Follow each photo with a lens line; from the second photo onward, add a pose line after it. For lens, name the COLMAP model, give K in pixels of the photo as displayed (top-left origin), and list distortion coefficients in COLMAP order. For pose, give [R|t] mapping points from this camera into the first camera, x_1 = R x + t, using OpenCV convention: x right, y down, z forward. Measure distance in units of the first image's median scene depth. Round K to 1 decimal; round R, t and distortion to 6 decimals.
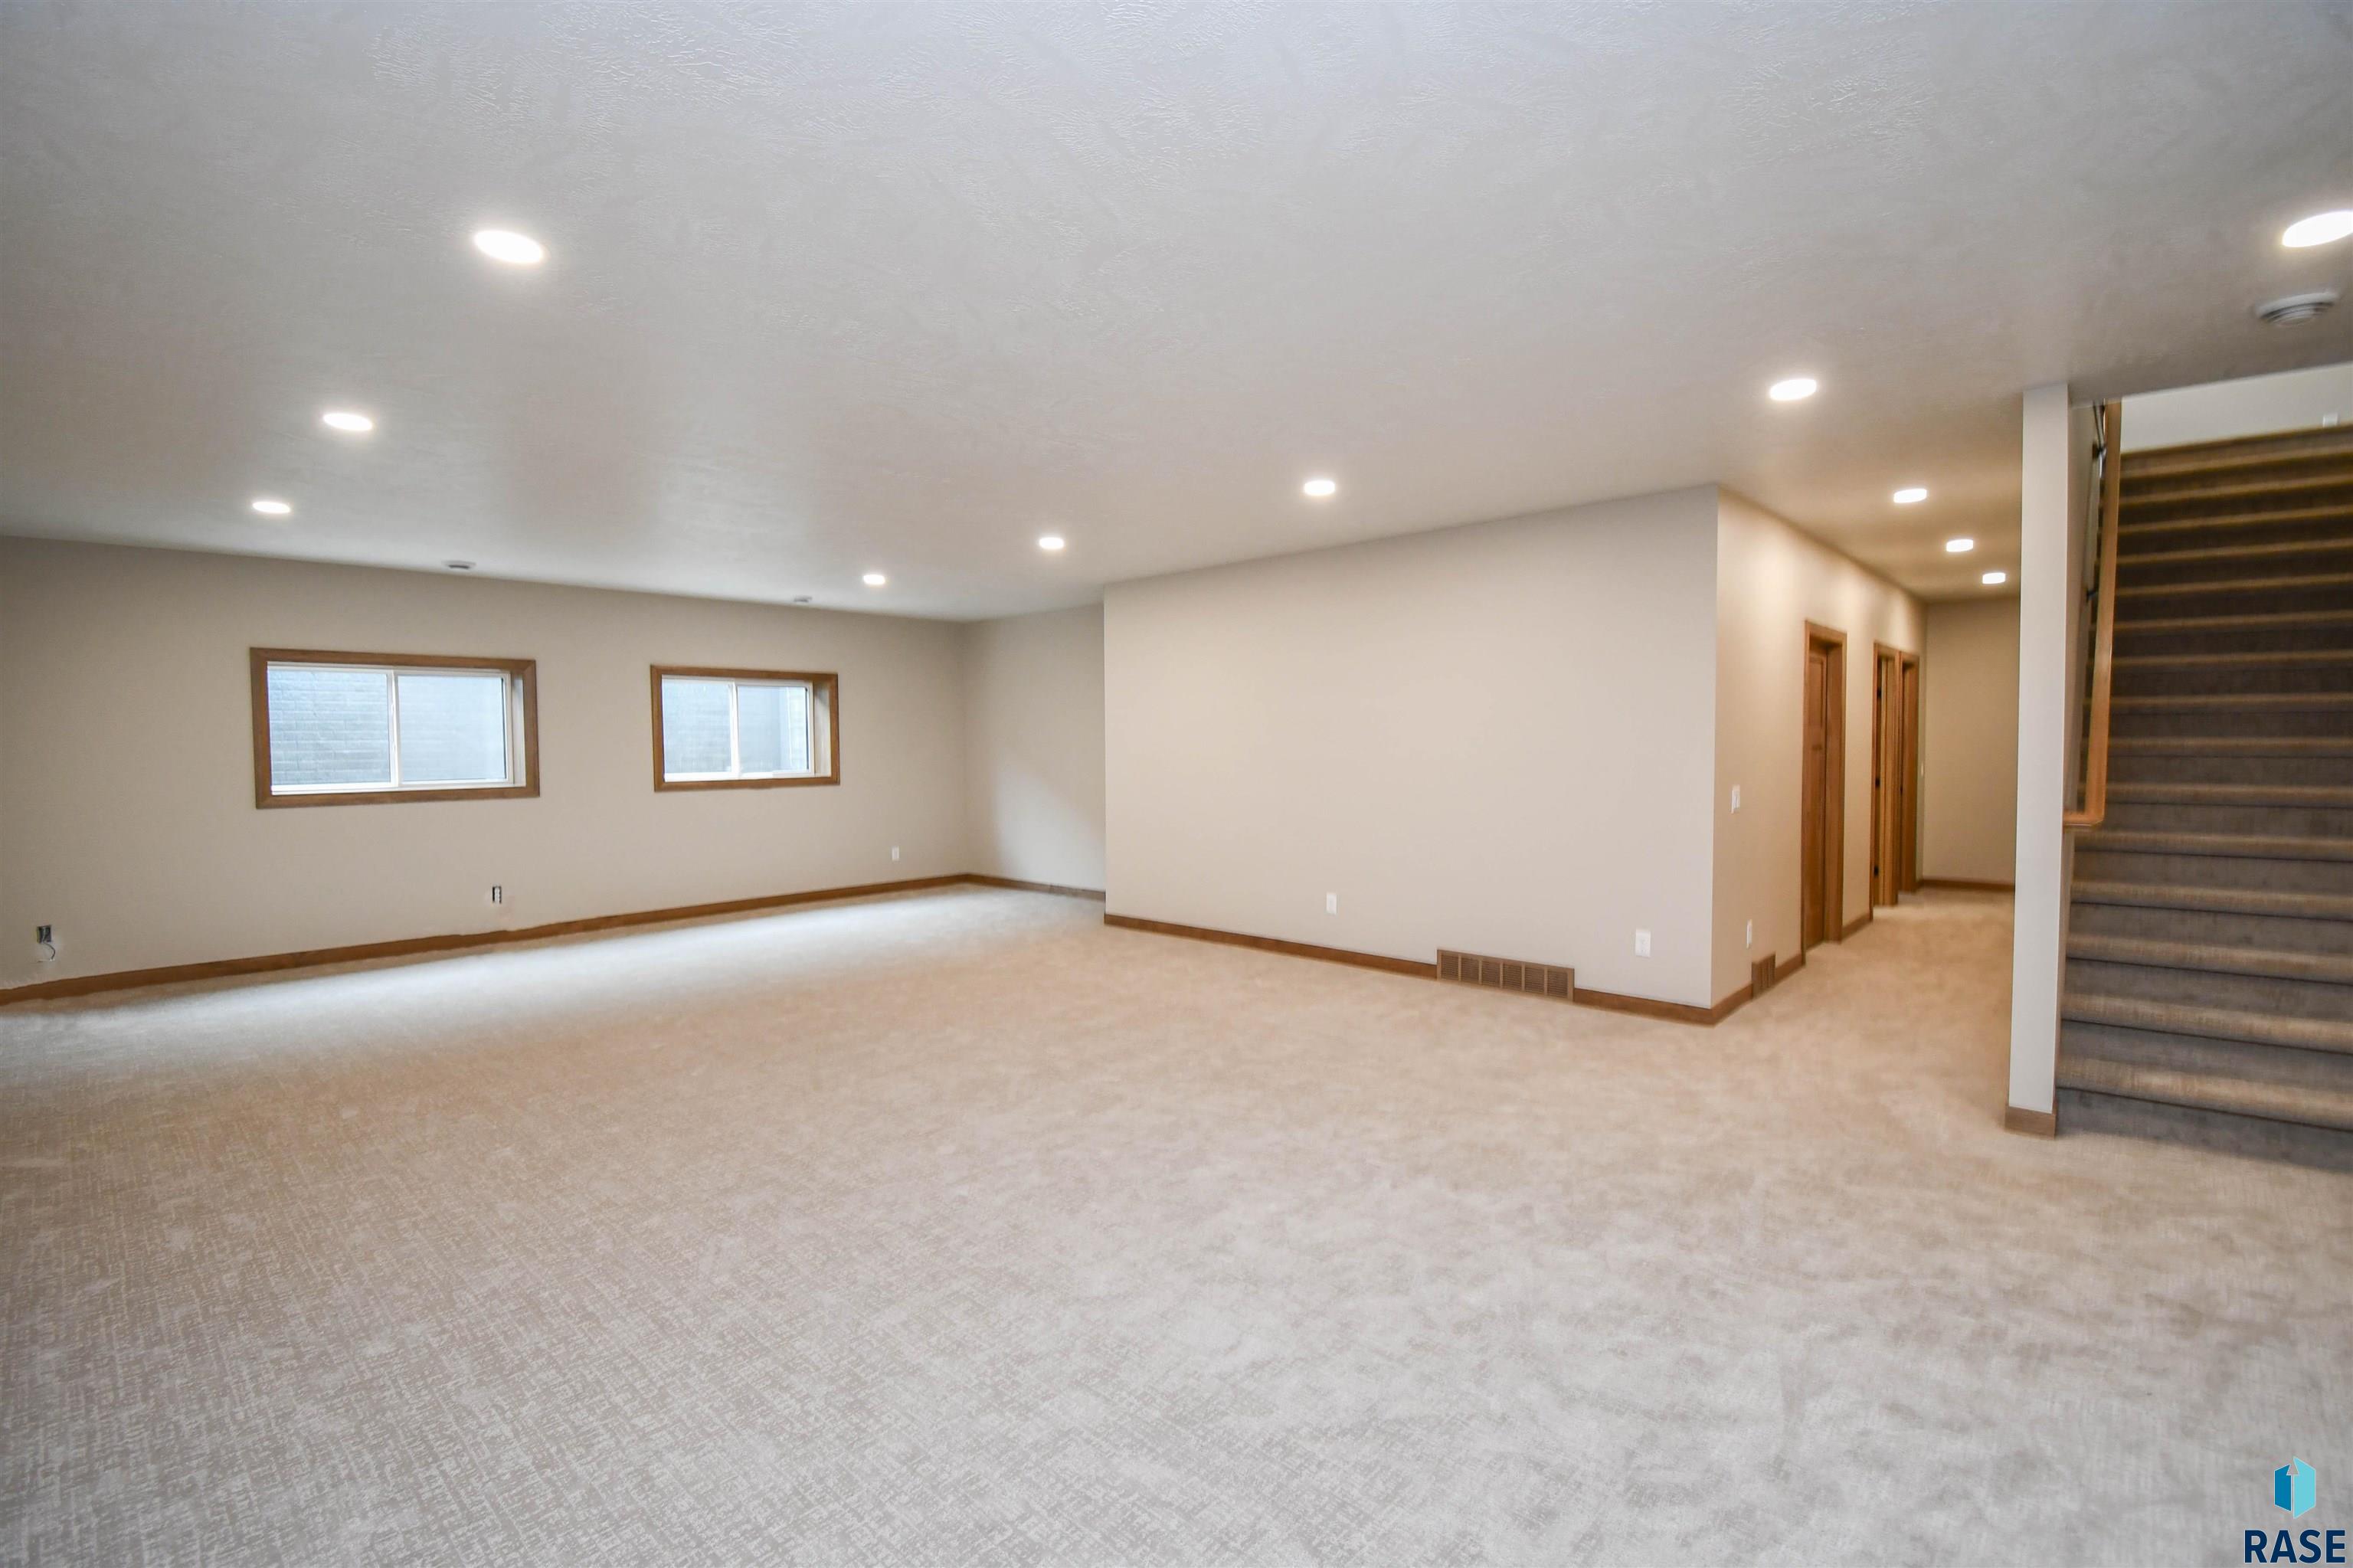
lens RADIAL K [[1056.0, 0, 1174.9], [0, 1056.0, 779.1], [0, 0, 1]] dist [0.016020, -0.027146]
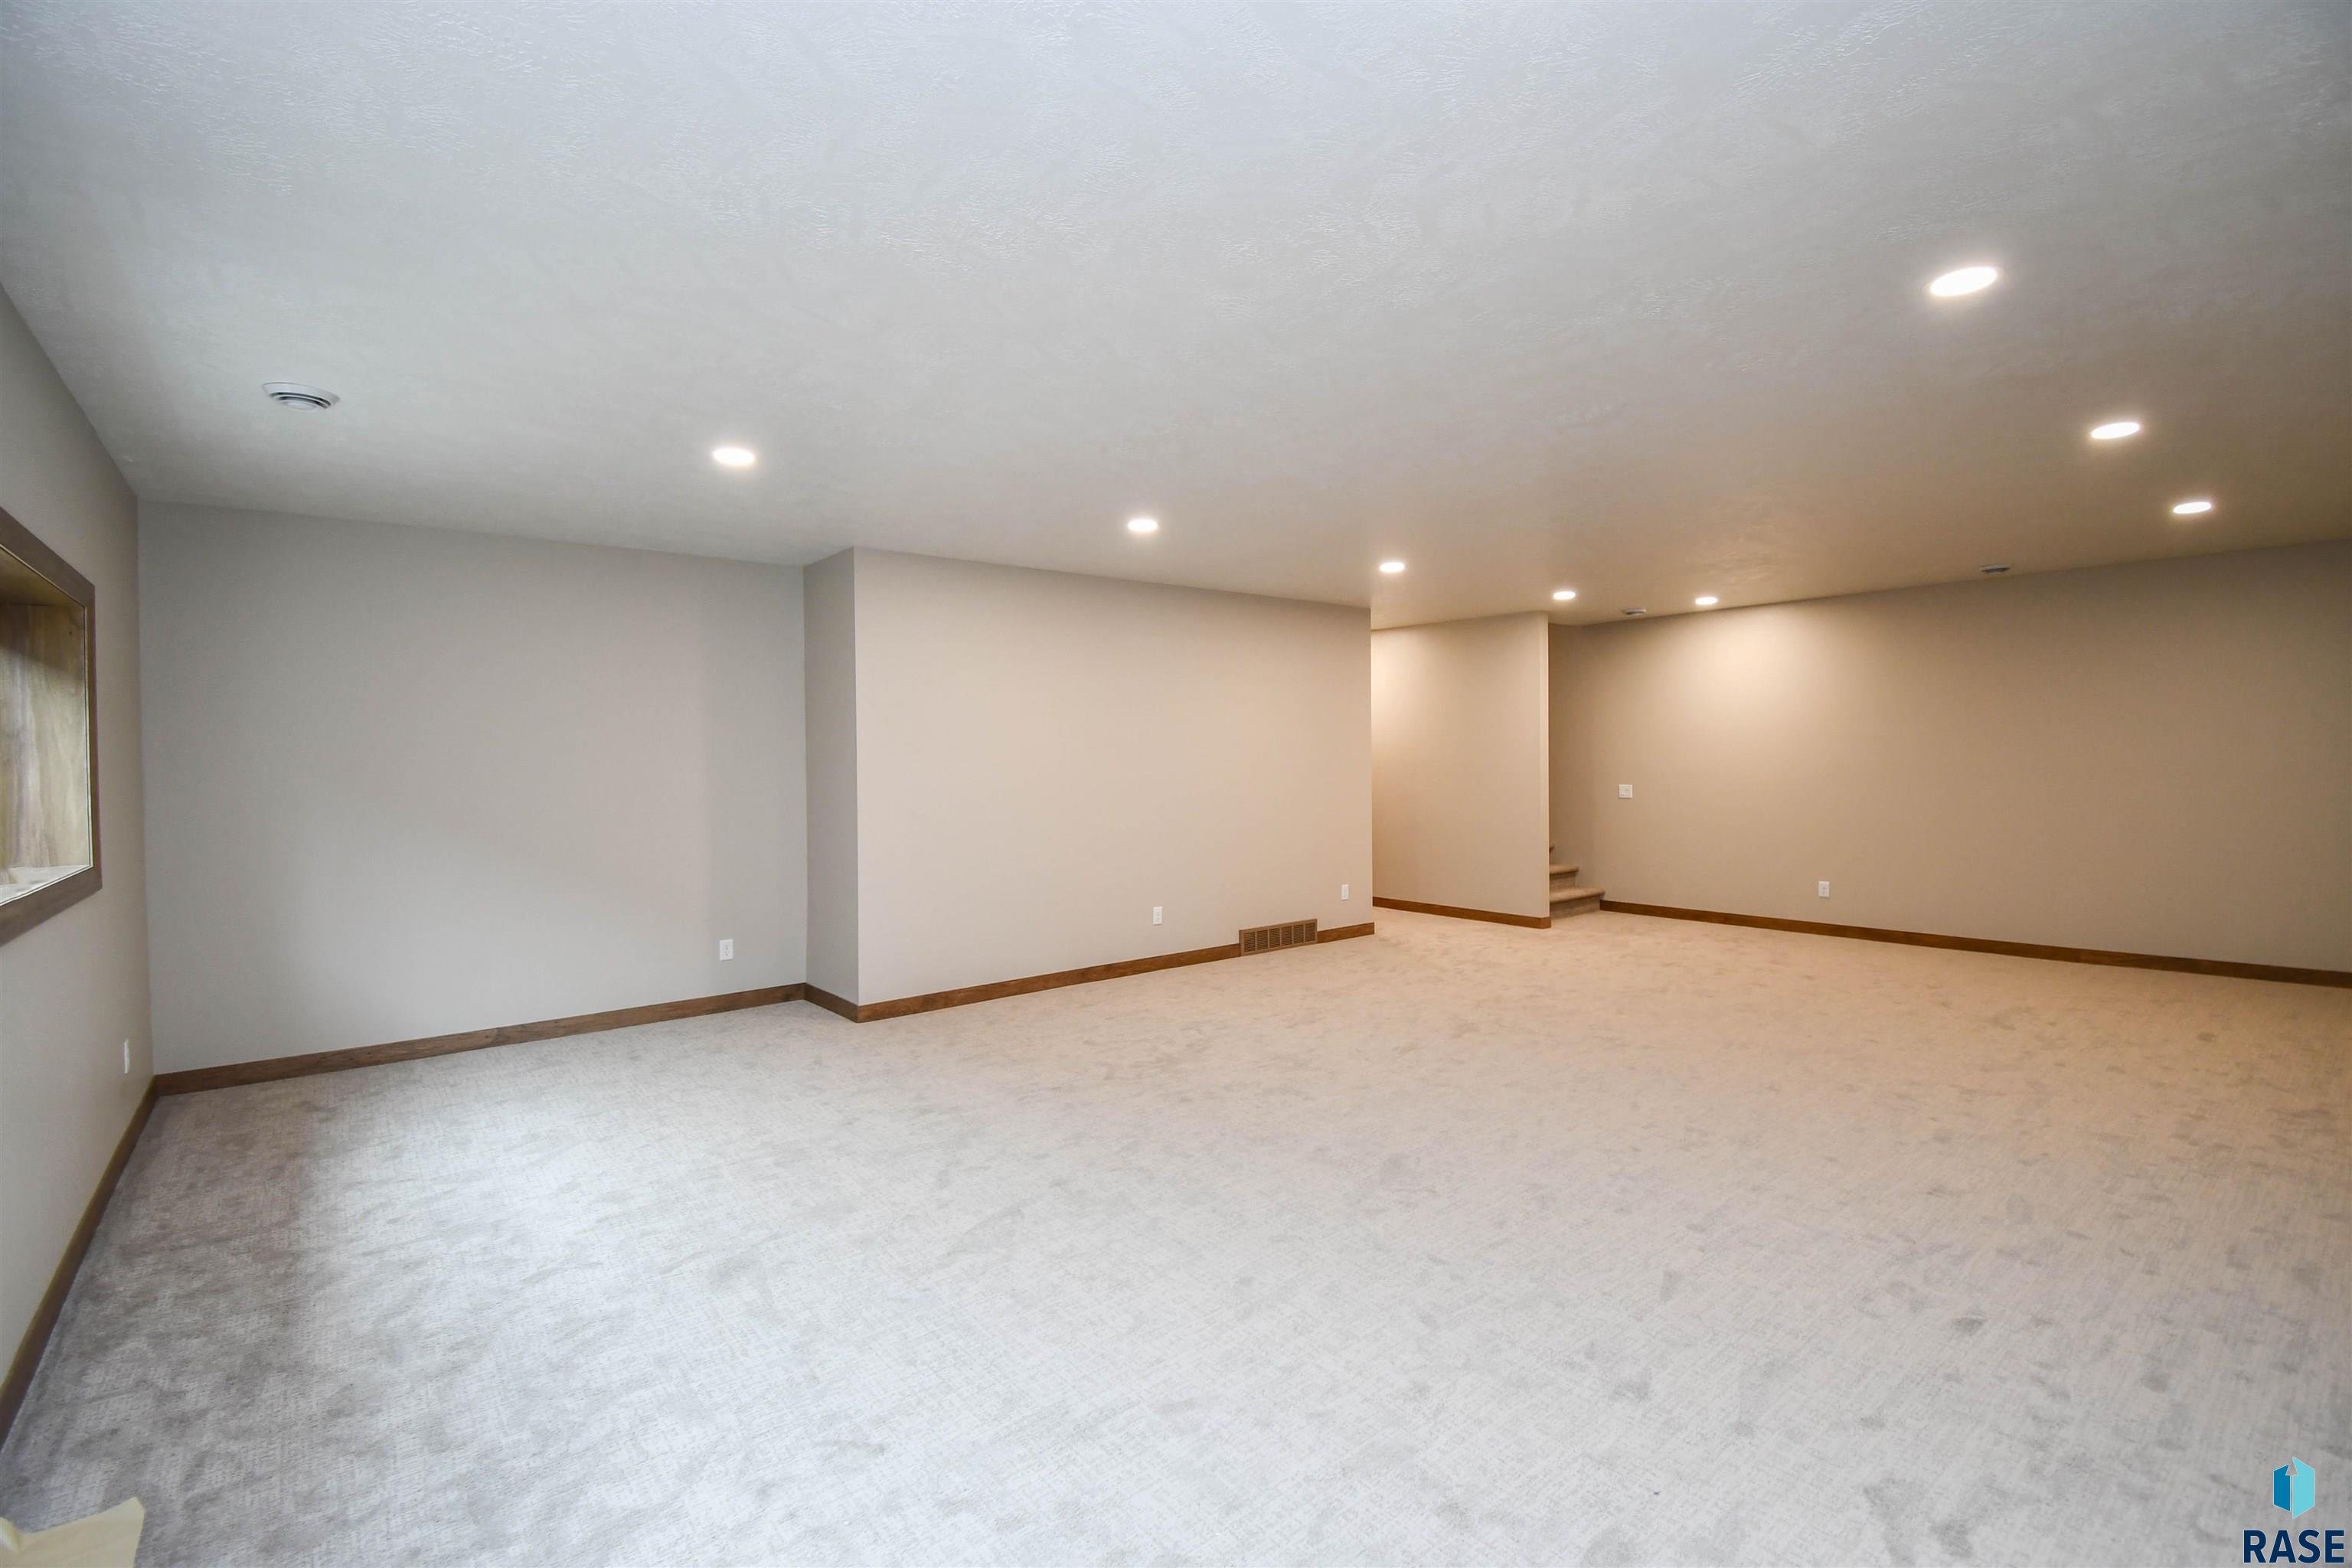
lens RADIAL K [[1055.5, 0, 1174.4], [0, 1055.5, 779.1], [0, 0, 1]] dist [0.016020, -0.027146]
pose [[0.134385, -0.011738, 0.990860, -0.981051], [0.046344, 0.998910, 0.005548, -0.027627], [-0.989845, 0.045175, 0.134783, 0.895641]]
